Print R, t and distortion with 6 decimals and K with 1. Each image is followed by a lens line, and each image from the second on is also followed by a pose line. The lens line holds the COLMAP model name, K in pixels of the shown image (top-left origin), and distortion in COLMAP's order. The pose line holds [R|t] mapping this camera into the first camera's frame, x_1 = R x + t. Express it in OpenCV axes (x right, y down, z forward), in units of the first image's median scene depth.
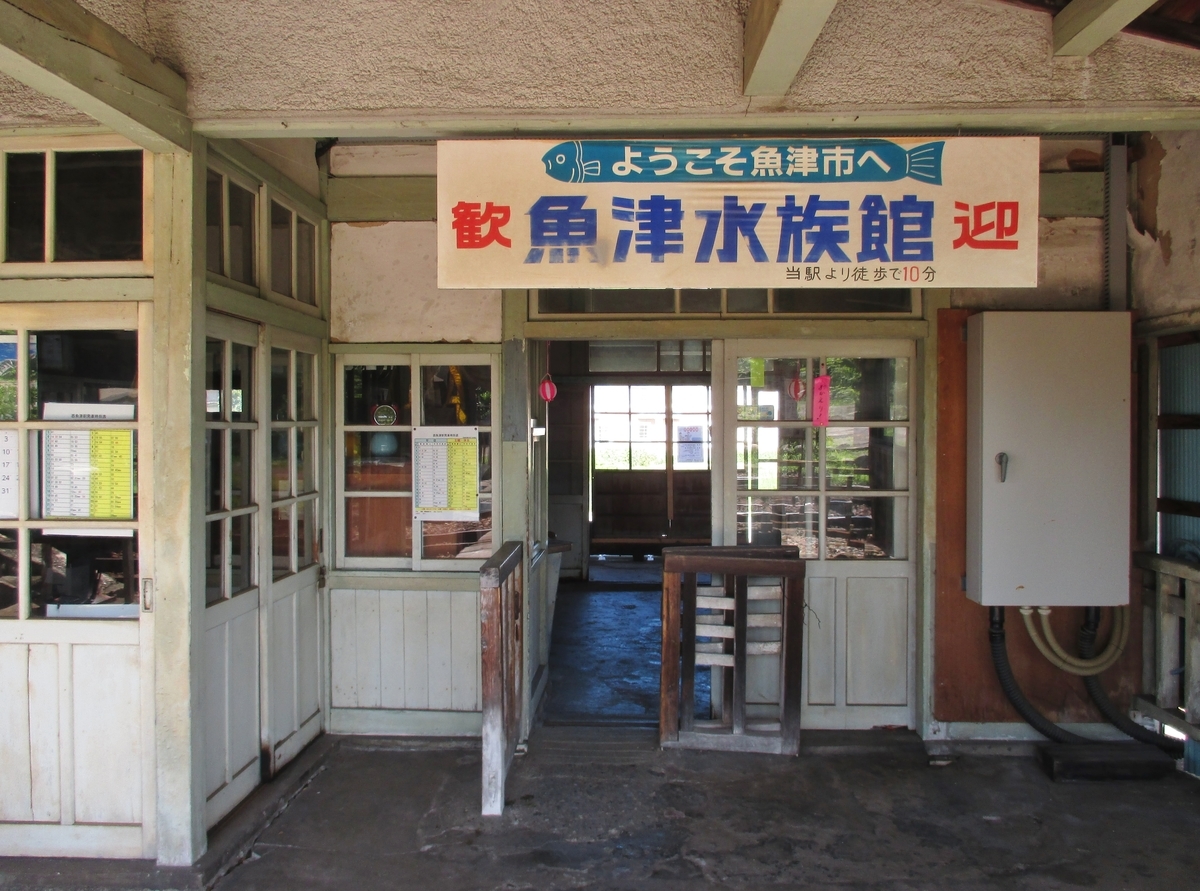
lens RADIAL K [[1010.8, 0, 601.8], [0, 1010.8, 440.7], [0, 0, 1]] dist [-0.037304, 0.005028]
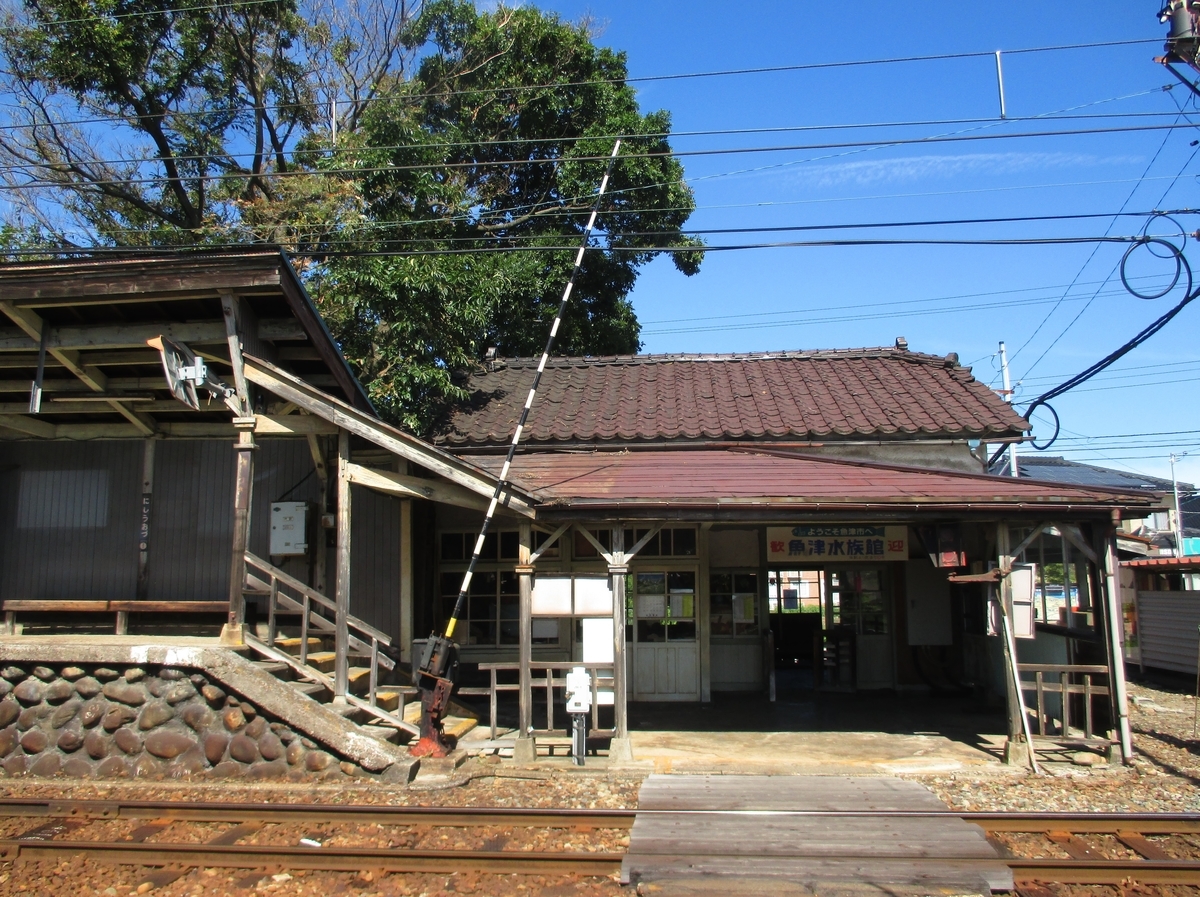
lens RADIAL K [[1010.8, 0, 600.3], [0, 1010.8, 446.9], [0, 0, 1]] dist [-0.037304, 0.005028]
pose [[0.999179, -0.012651, -0.038492, -0.705737], [0.006793, 0.988863, -0.148675, -0.000708], [0.039944, 0.148291, 0.988137, -3.355179]]
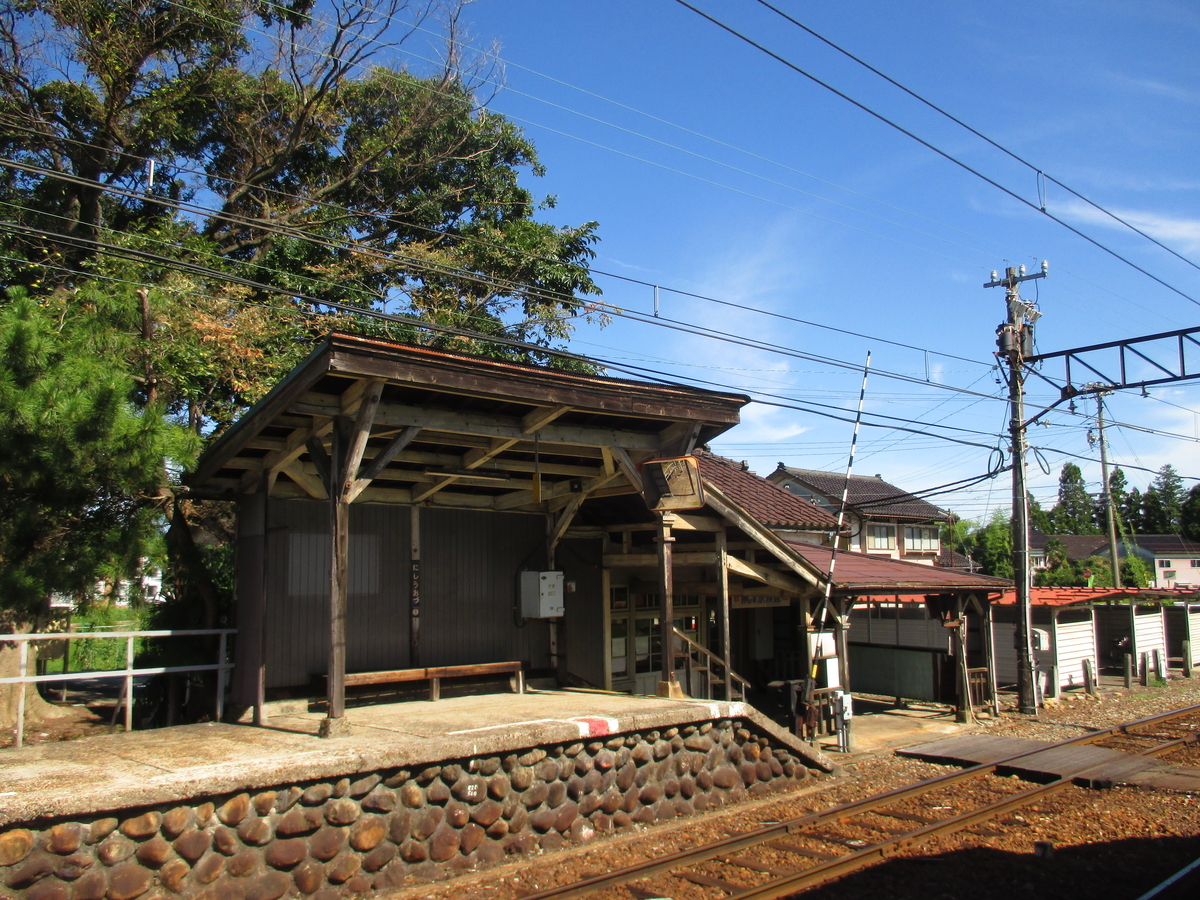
lens RADIAL K [[1010.8, 0, 601.8], [0, 1010.8, 454.2], [0, 0, 1]] dist [-0.037304, 0.005028]
pose [[0.704737, 0.075108, 0.705481, -7.336262], [0.015763, 0.992477, -0.121409, -0.518679], [-0.709293, 0.096682, 0.698252, -2.650463]]
